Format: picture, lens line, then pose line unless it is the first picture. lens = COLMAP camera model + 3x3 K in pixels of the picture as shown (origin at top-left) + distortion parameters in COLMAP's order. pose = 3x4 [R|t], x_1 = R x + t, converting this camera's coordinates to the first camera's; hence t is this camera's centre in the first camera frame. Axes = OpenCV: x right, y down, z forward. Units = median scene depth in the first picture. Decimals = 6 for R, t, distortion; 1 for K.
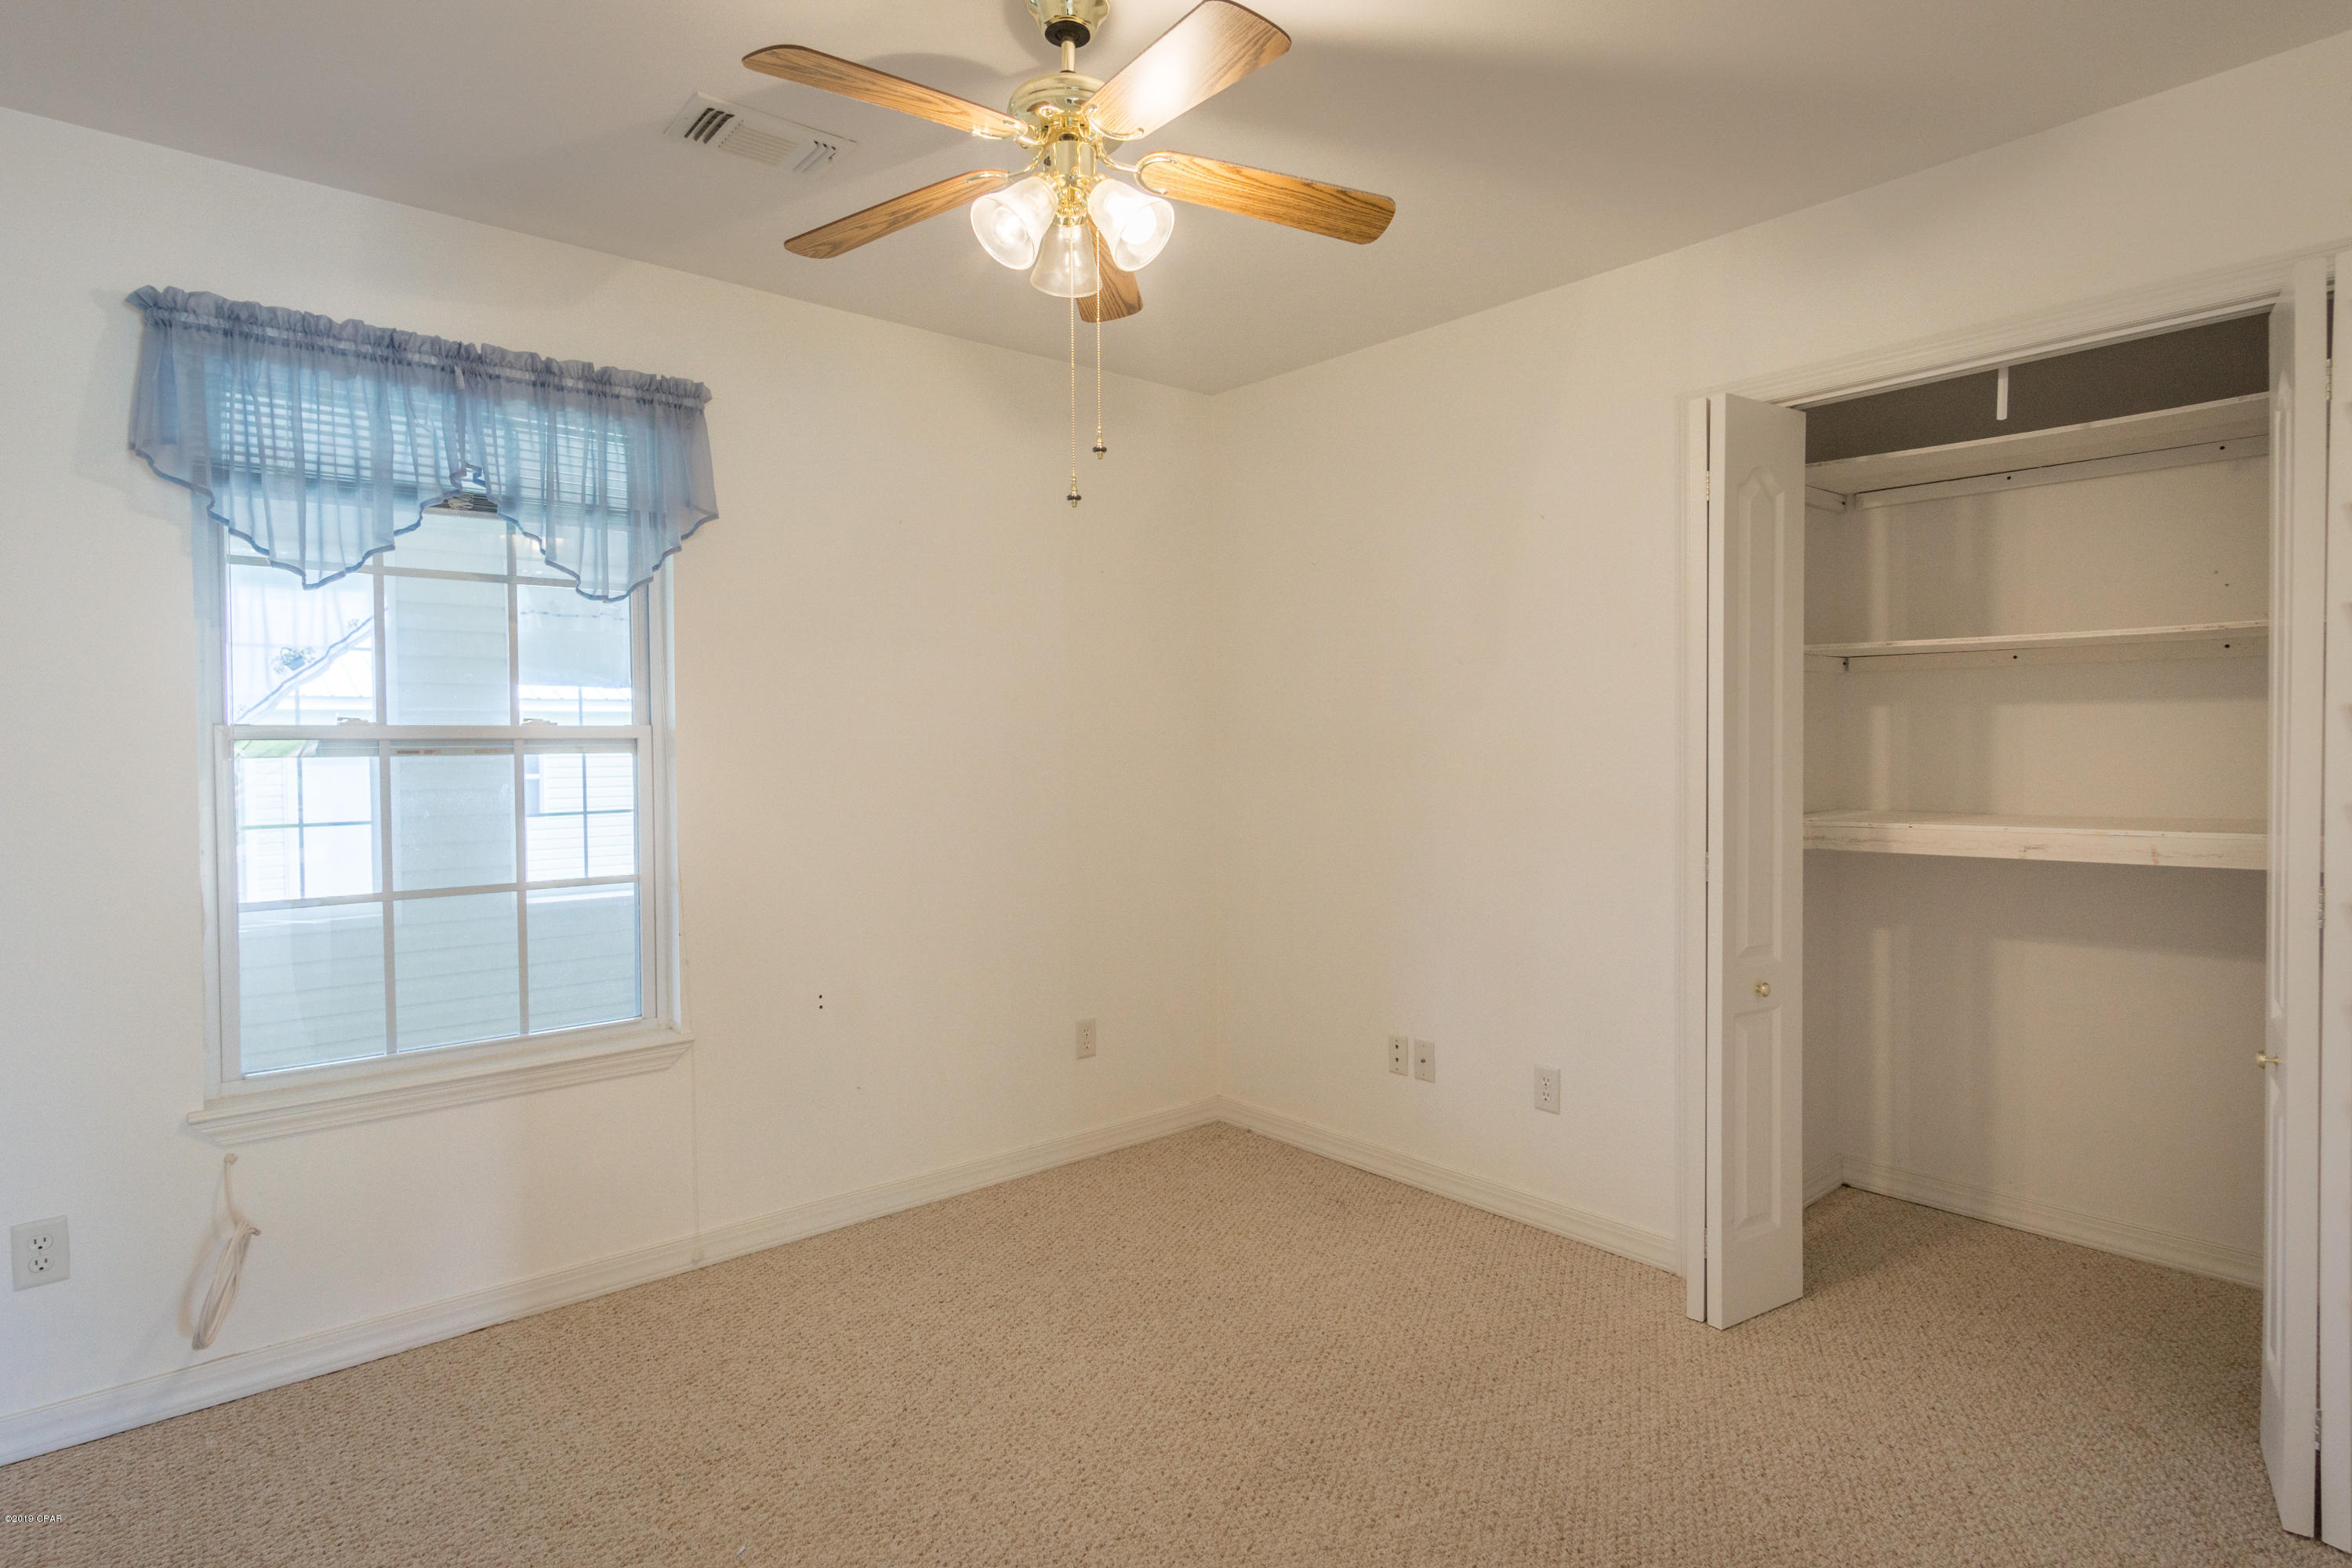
lens RADIAL K [[1248.2, 0, 1171.0], [0, 1248.2, 764.1], [0, 0, 1]] dist [0.008397, 0.001525]
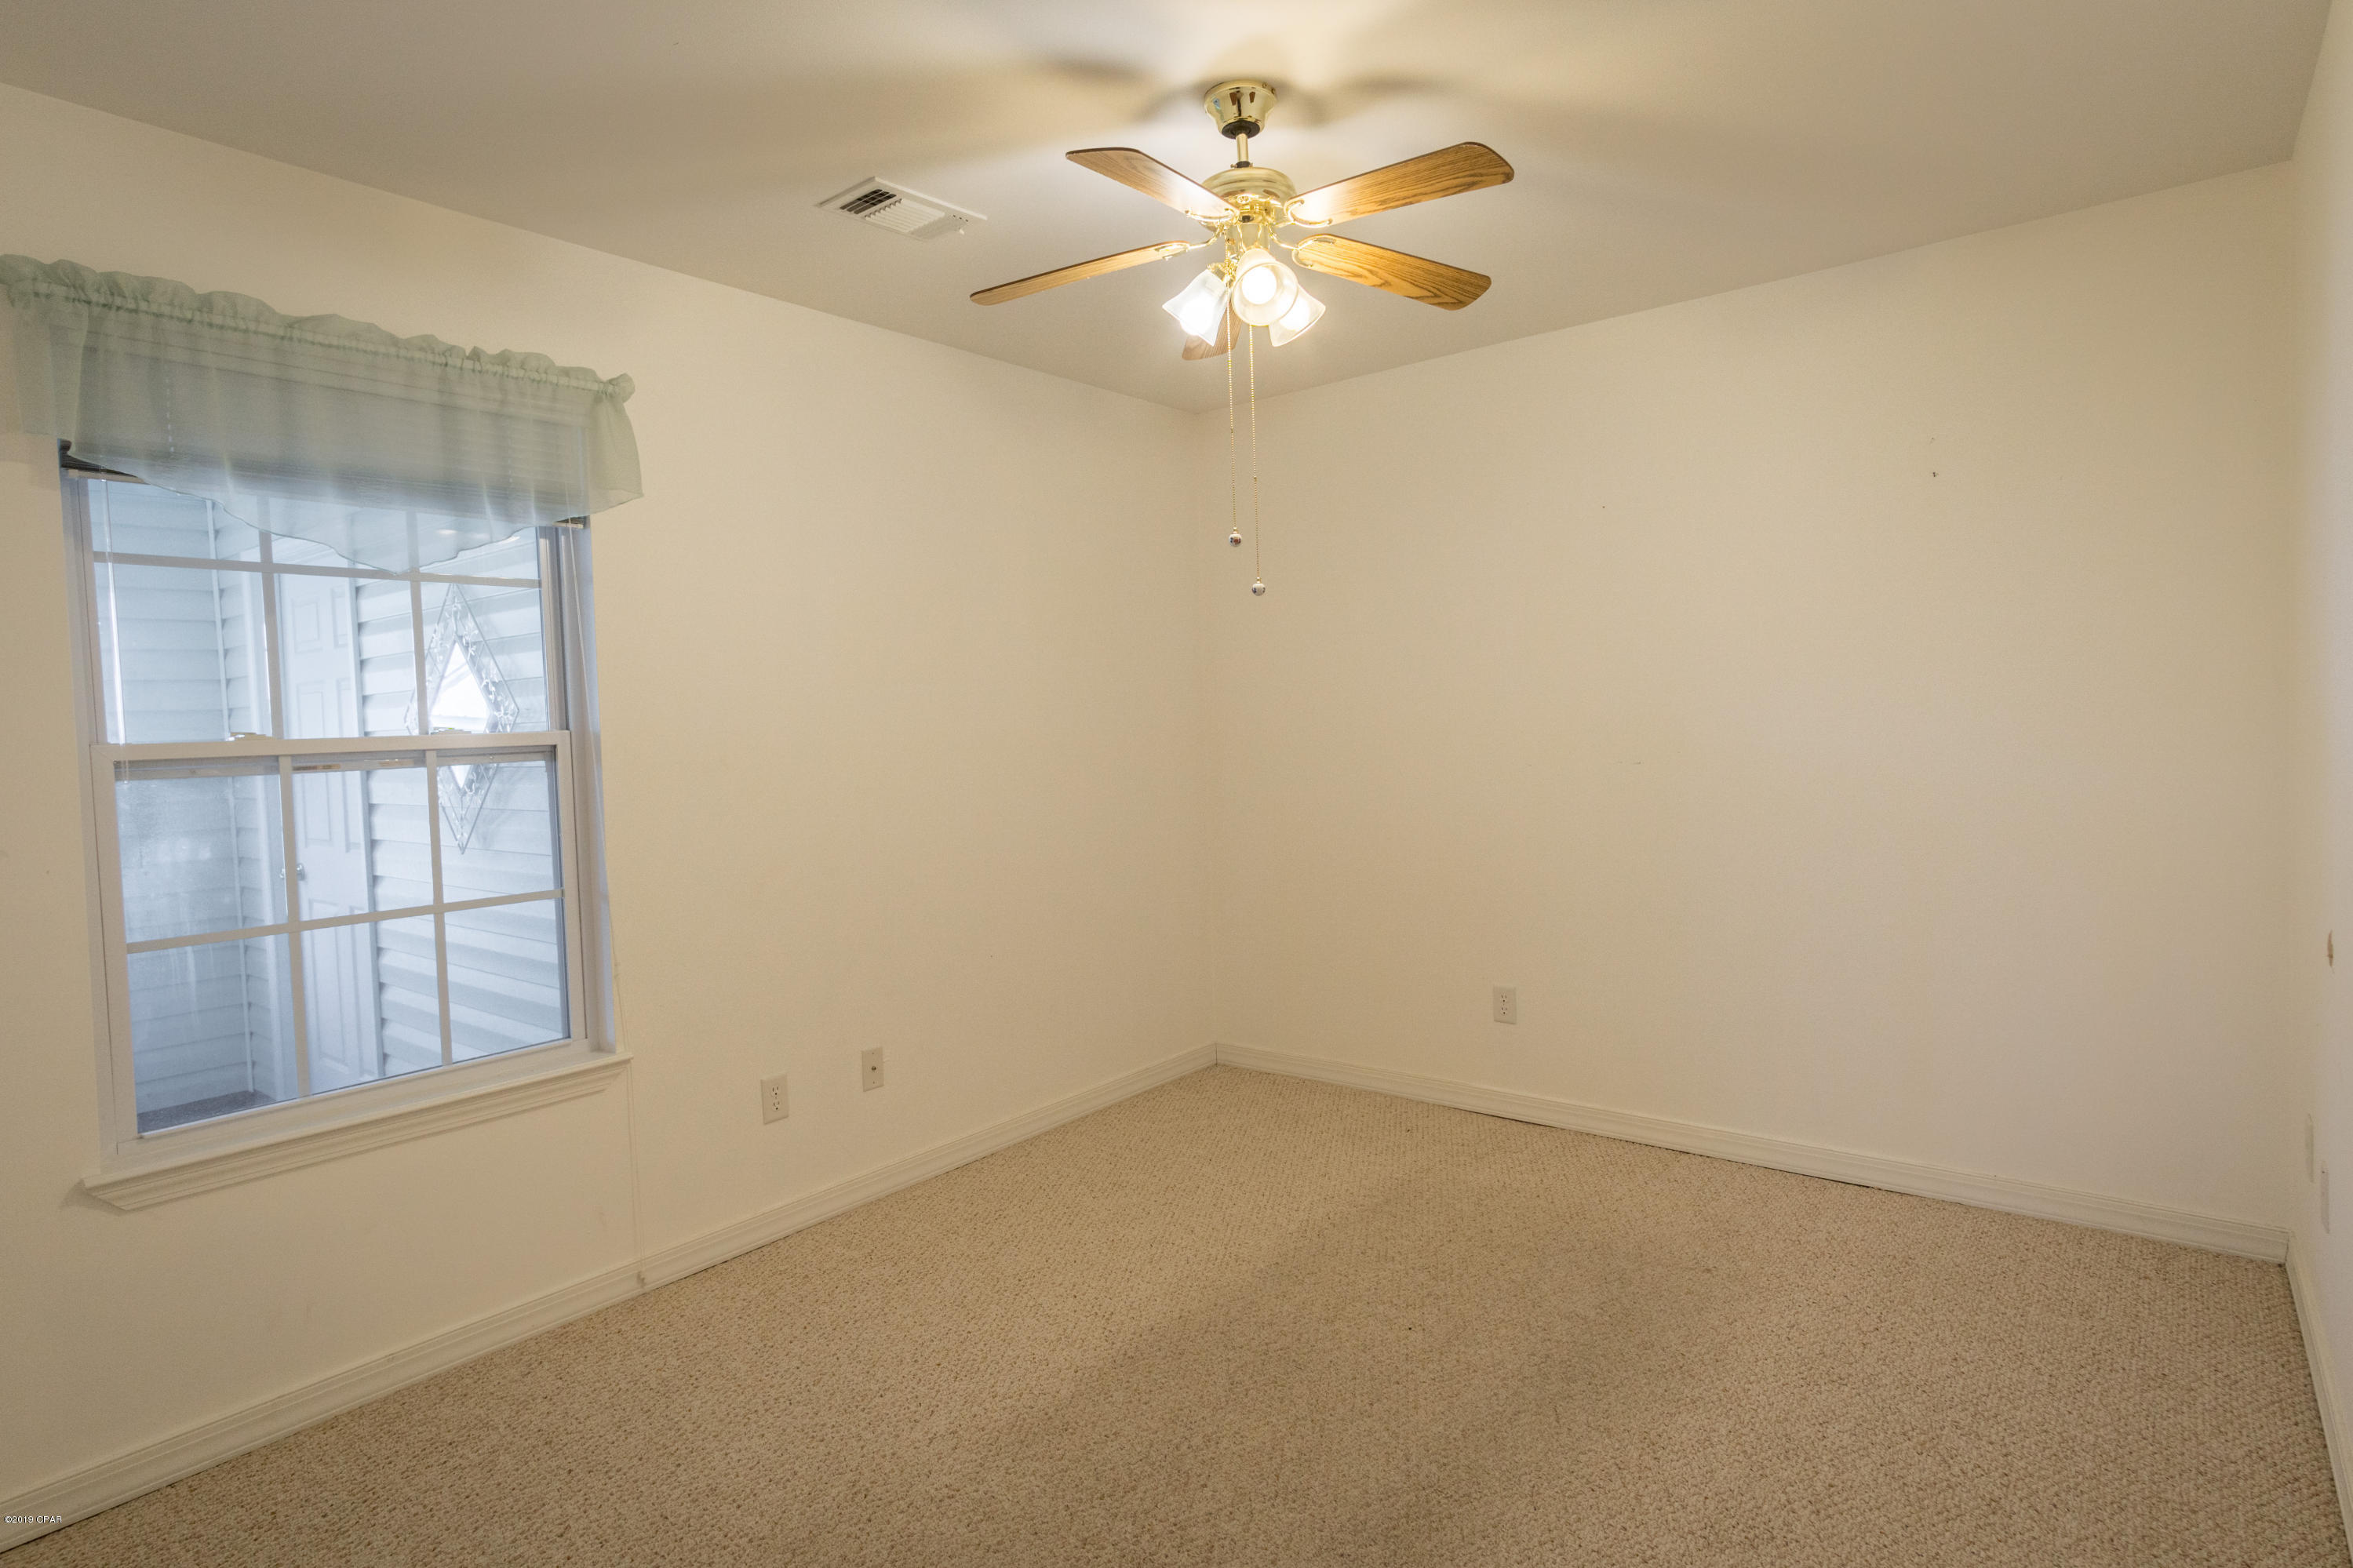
lens RADIAL K [[1382.6, 0, 1176.5], [0, 1382.6, 784.0], [0, 0, 1]] dist [0.003171, 0.000952]
pose [[0.966104, -0.045350, 0.254137, -0.257303], [0.044380, 0.998969, 0.009553, 0.020443], [-0.254309, 0.002049, 0.967121, -0.147331]]
